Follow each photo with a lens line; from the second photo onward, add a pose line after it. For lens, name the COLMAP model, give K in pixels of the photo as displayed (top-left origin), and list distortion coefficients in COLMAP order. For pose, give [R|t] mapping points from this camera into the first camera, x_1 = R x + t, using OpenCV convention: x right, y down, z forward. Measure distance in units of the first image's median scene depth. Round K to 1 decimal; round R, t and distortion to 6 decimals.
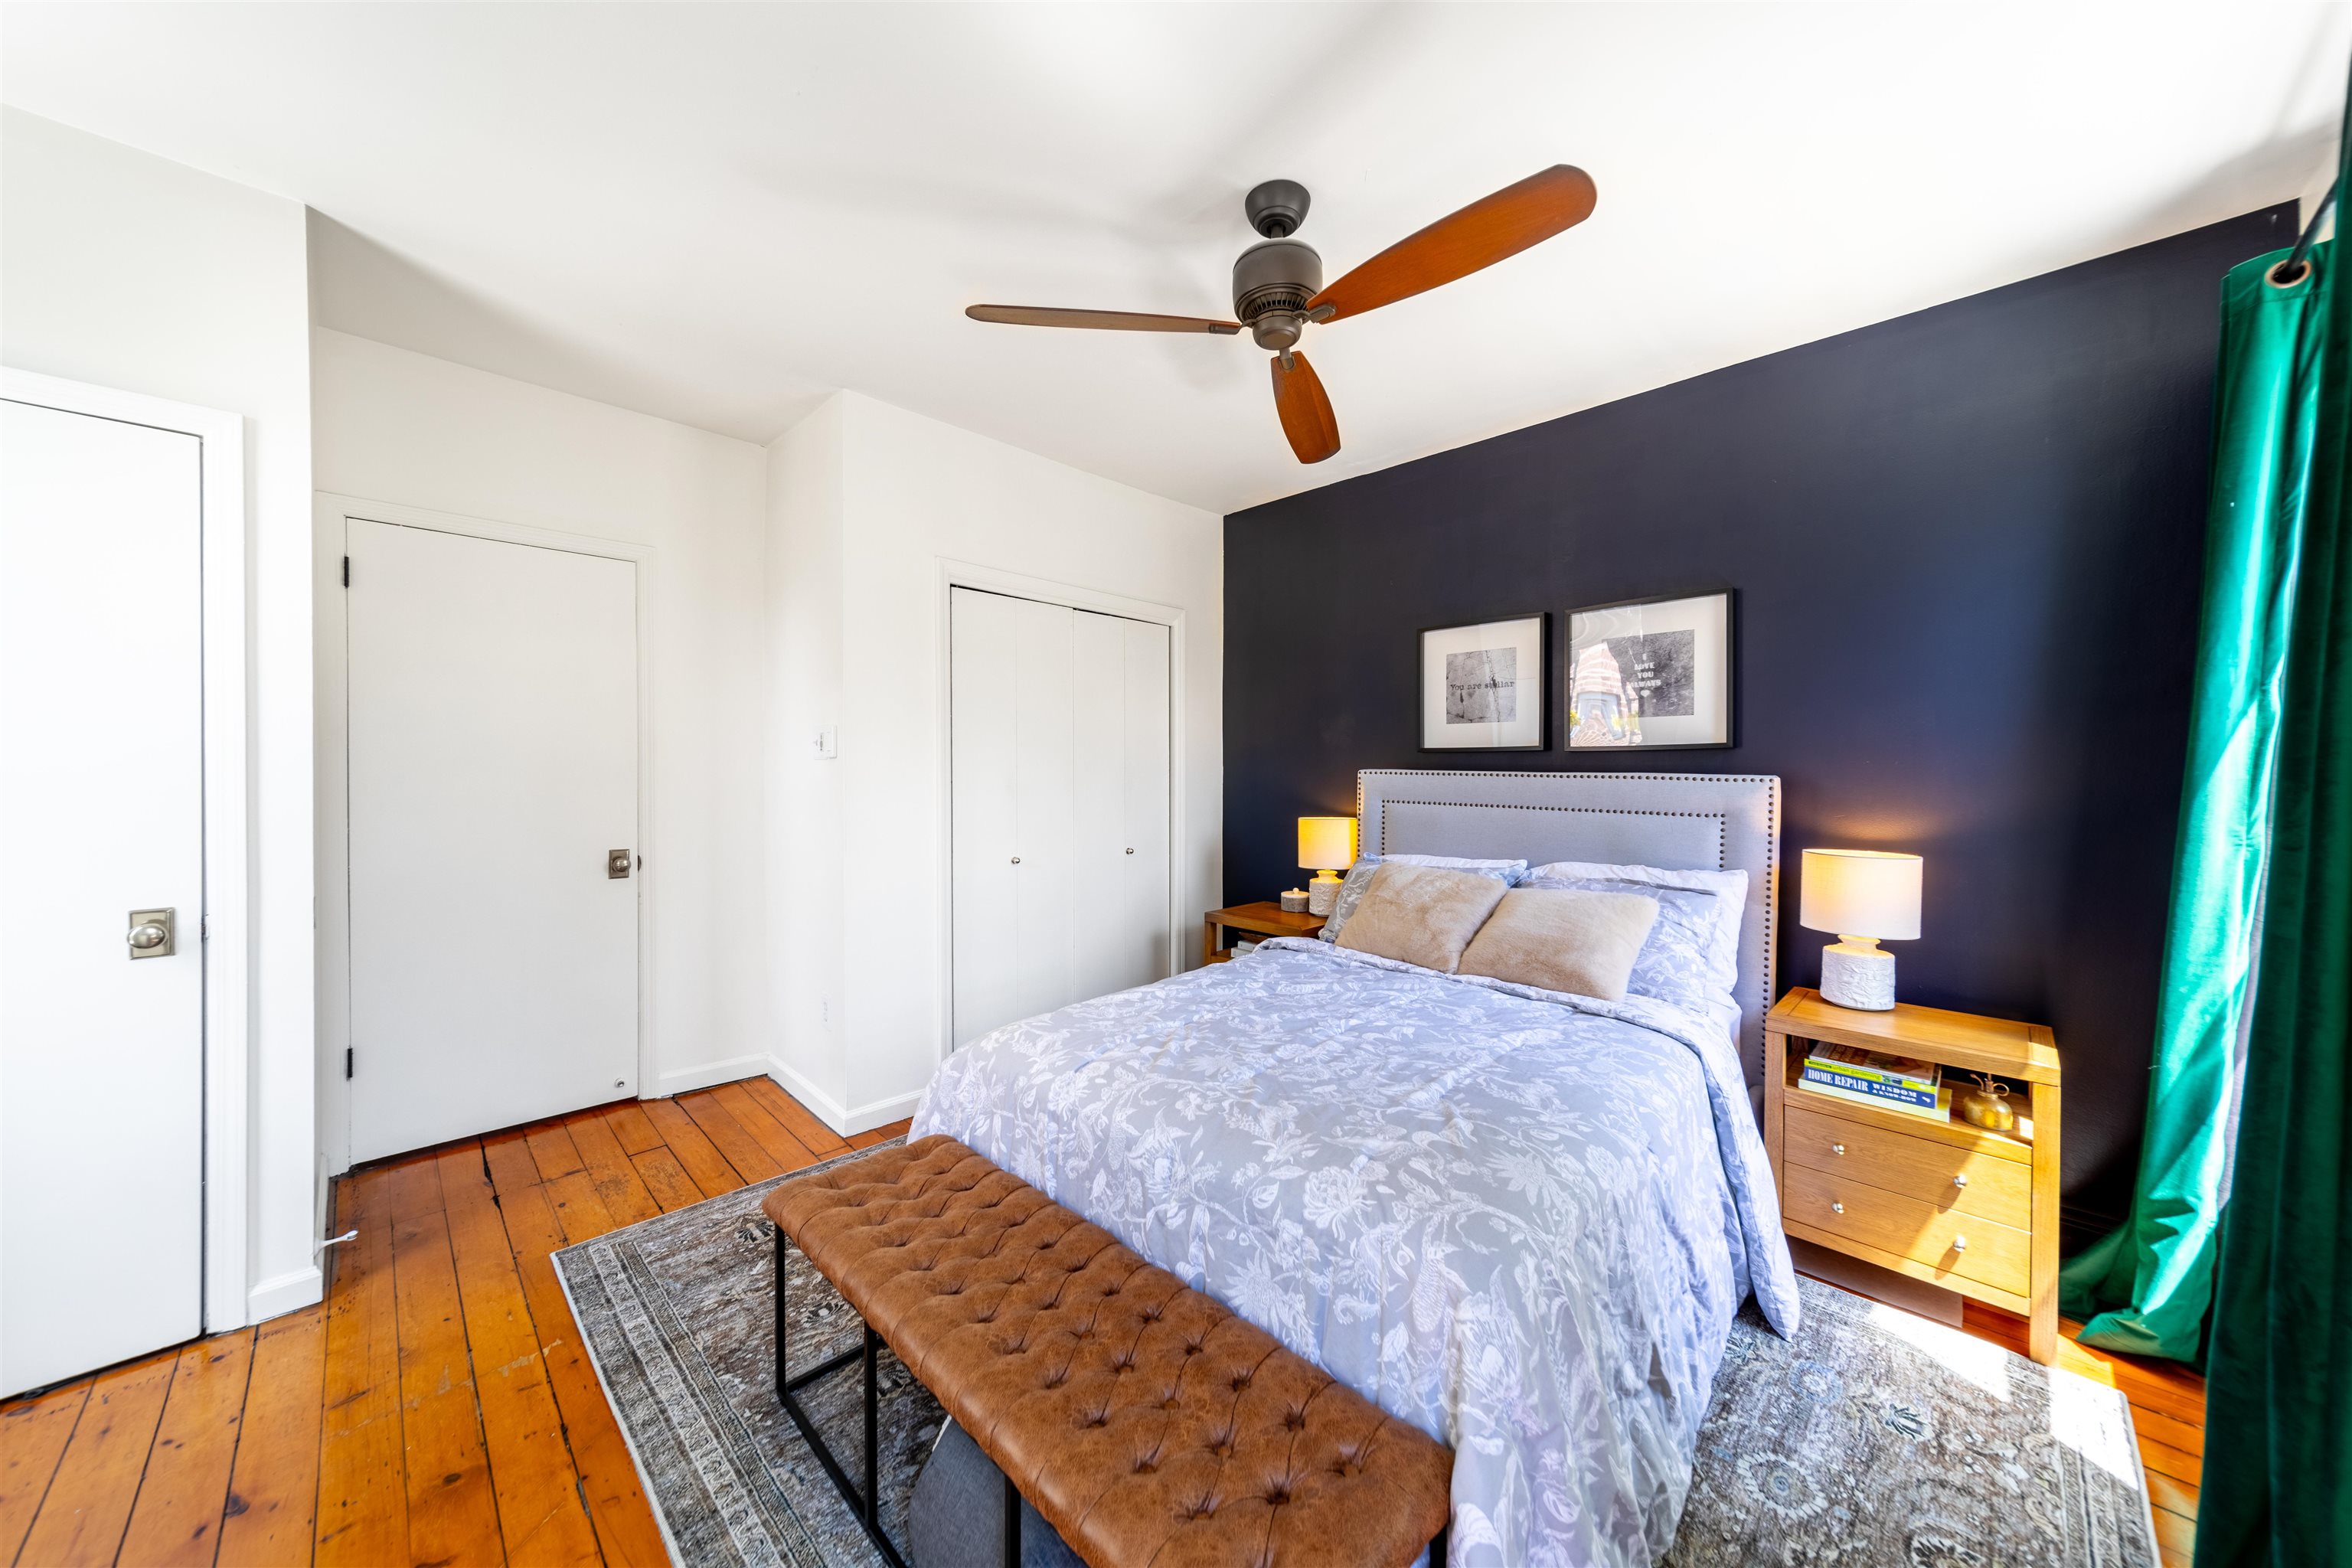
lens RADIAL K [[815.2, 0, 1186.4], [0, 815.2, 771.1], [0, 0, 1]] dist [0.005156, -0.000043]
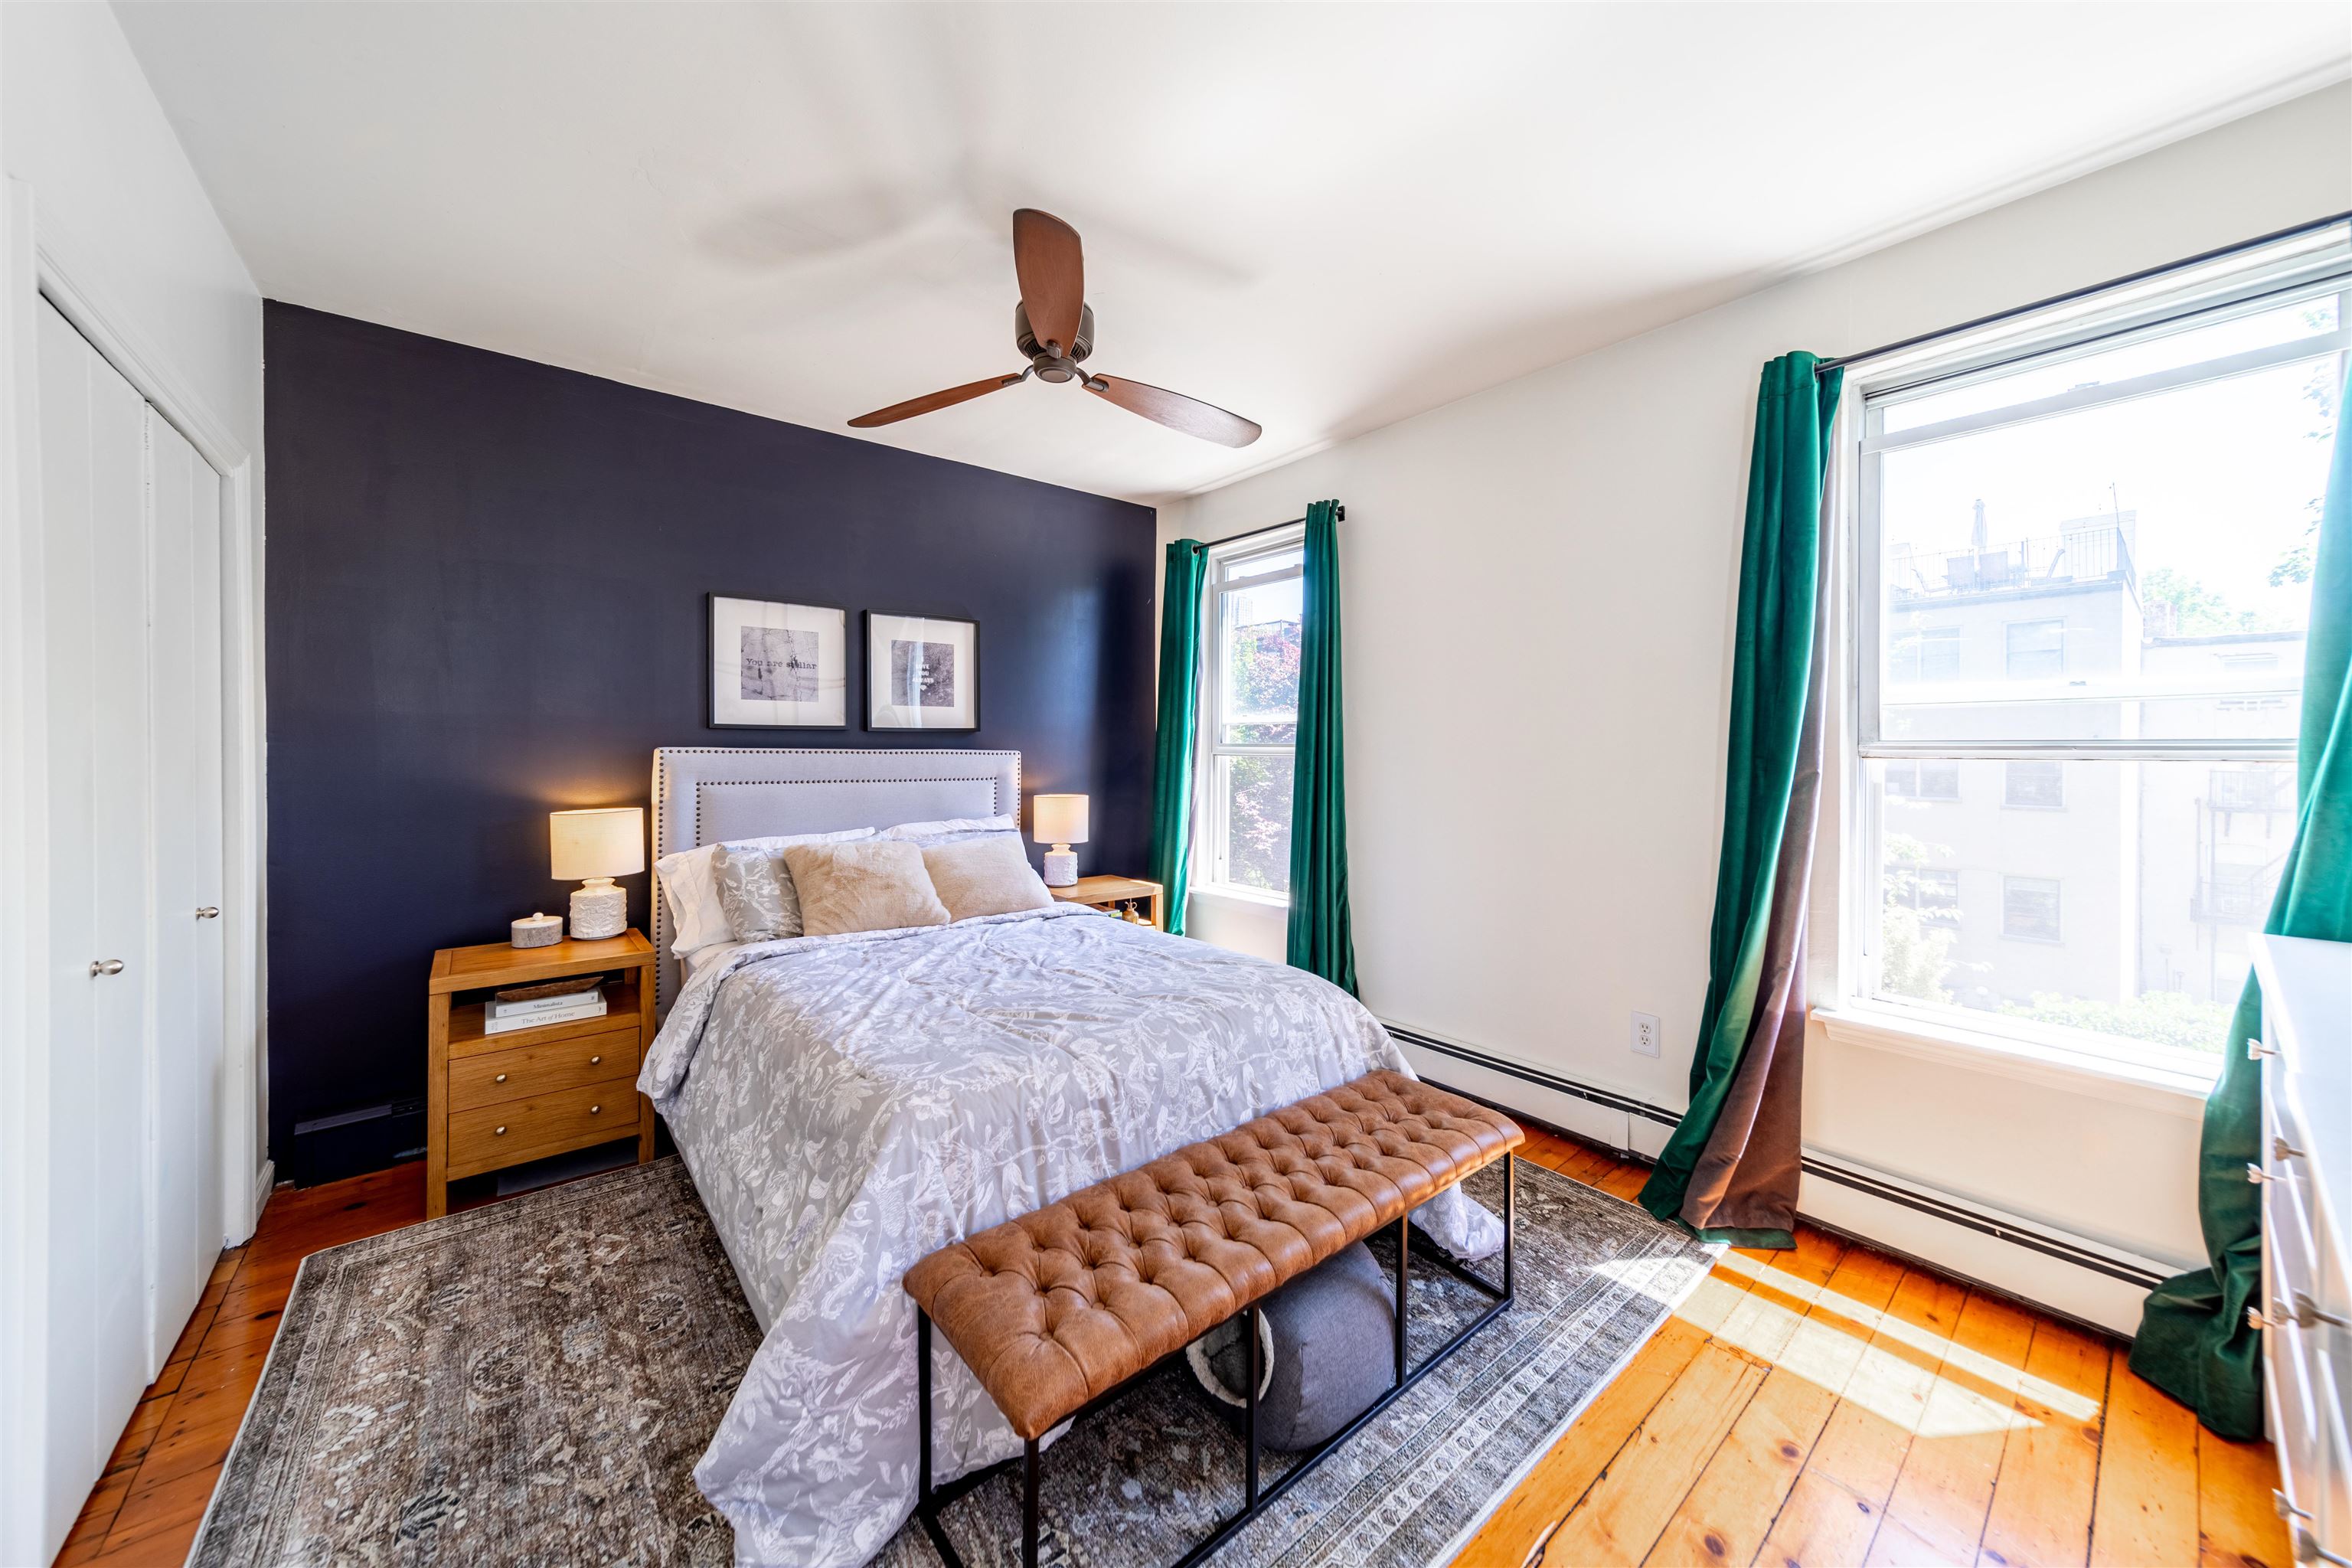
lens RADIAL K [[813.4, 0, 1164.7], [0, 813.4, 740.5], [0, 0, 1]] dist [0.000273, -0.000024]
pose [[0.106464, 0.004187, 0.994308, -0.637551], [0.001765, 0.999989, -0.004400, -0.005244], [-0.994315, 0.002223, 0.106455, 0.459151]]
